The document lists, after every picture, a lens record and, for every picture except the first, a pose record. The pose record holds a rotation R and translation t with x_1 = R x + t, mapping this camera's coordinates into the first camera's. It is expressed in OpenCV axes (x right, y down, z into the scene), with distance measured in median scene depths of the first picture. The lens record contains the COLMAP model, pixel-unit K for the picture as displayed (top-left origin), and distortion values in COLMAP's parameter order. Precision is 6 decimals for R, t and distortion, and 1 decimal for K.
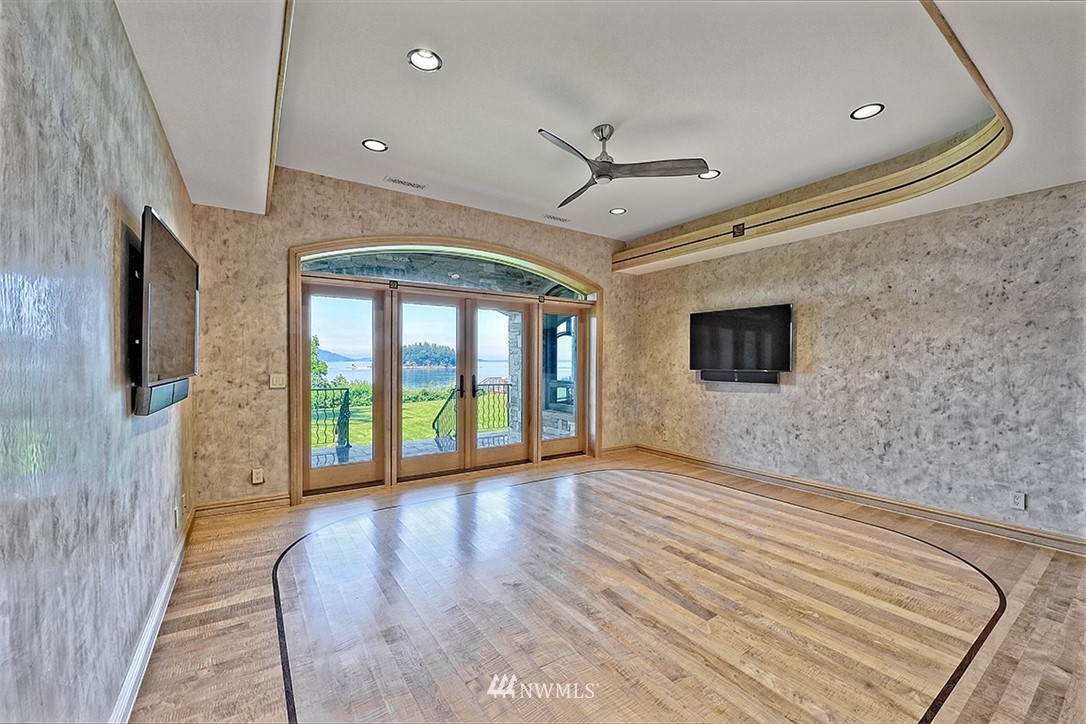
lens RADIAL K [[432.9, 0, 542.3], [0, 432.9, 364.1], [0, 0, 1]] dist [-0.016629, -0.000029]
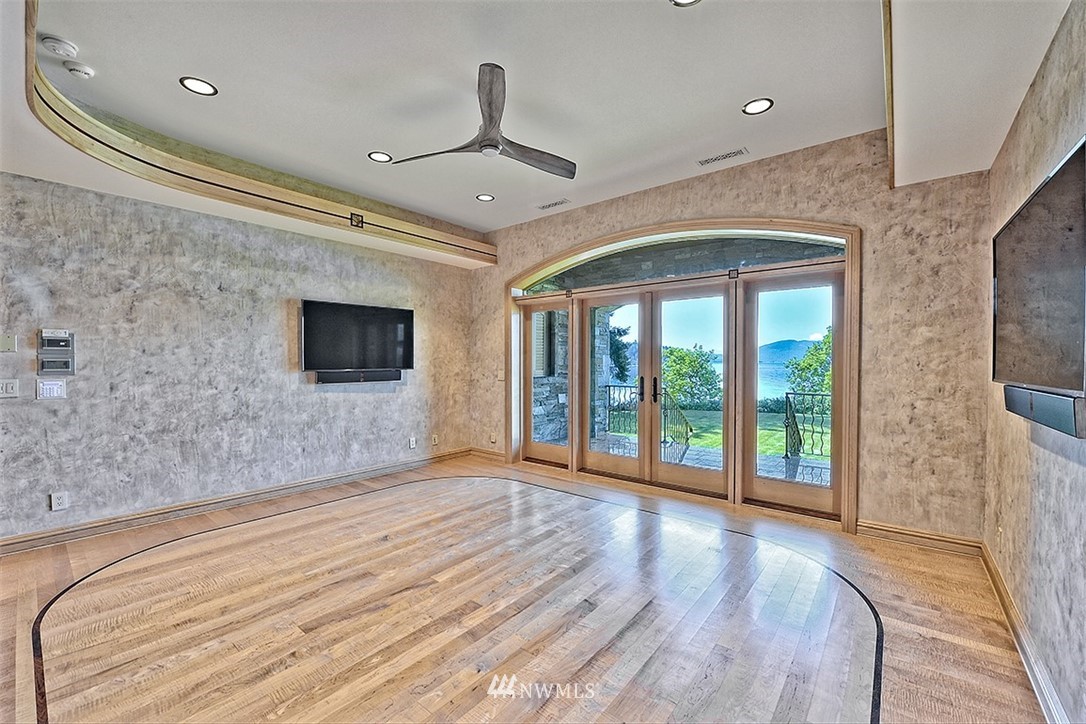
lens RADIAL K [[432.9, 0, 542.3], [0, 432.9, 364.1], [0, 0, 1]] dist [-0.016629, -0.000029]
pose [[0.290152, 0.001192, -0.956980, 0.766917], [-0.007025, 0.999975, -0.000884, 0.000841], [0.956955, 0.006979, 0.290153, 0.649130]]
